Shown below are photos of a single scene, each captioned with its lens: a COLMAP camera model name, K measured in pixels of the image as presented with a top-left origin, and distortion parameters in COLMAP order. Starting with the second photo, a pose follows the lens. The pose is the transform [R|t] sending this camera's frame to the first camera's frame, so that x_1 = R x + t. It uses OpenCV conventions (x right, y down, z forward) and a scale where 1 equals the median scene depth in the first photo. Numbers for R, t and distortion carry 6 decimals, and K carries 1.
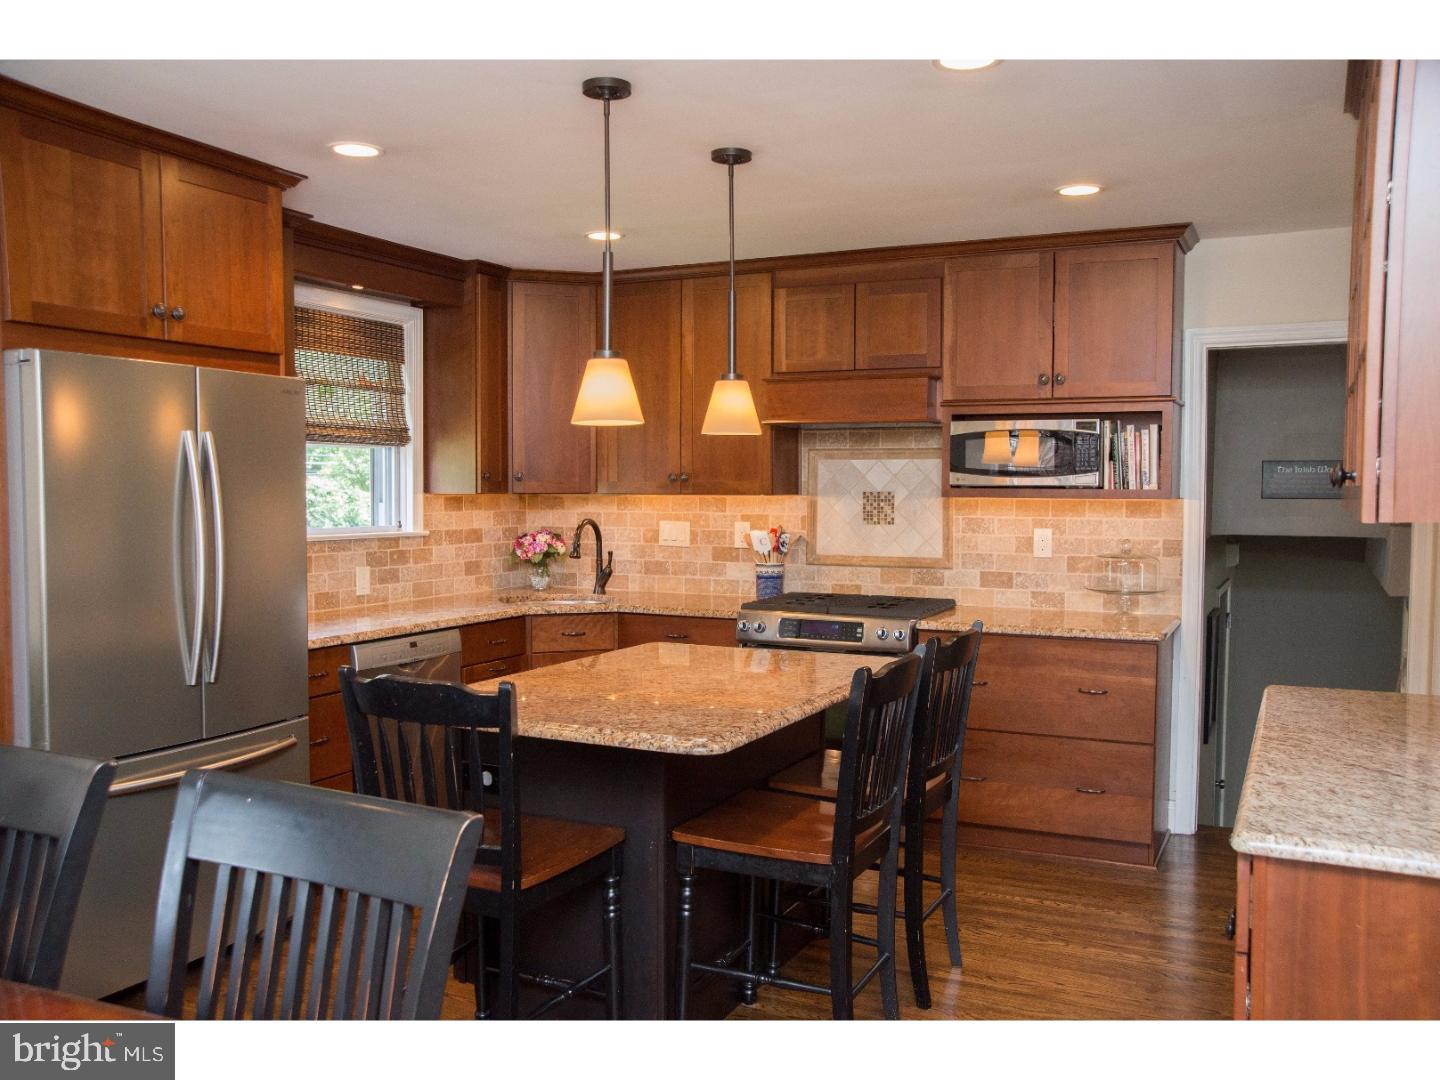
lens RADIAL K [[1253.4, 0, 720.0], [0, 1253.4, 540.0], [0, 0, 1]] dist [-0.001154, -0.002861]
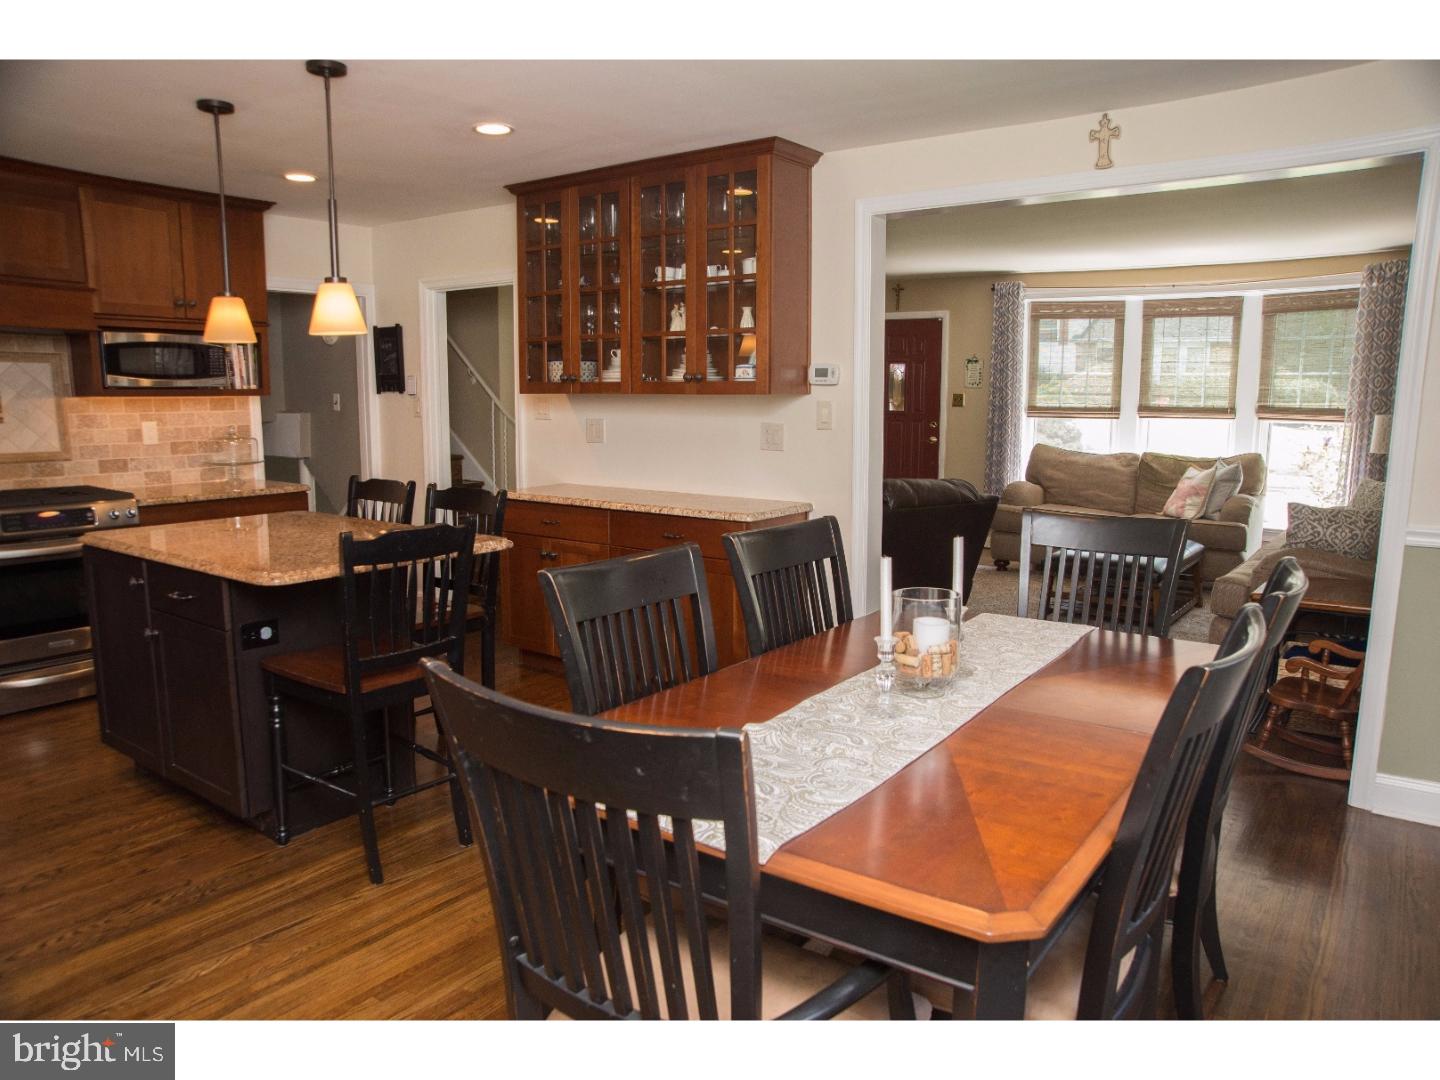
lens RADIAL K [[1016.7, 0, 720.0], [0, 1016.7, 540.0], [0, 0, 1]] dist [-0.005409, 0.000459]
pose [[0.172174, -0.144562, 0.974401, -0.650878], [0.044653, 0.989302, 0.138882, -0.007382], [-0.984054, 0.019598, 0.176787, 0.259492]]
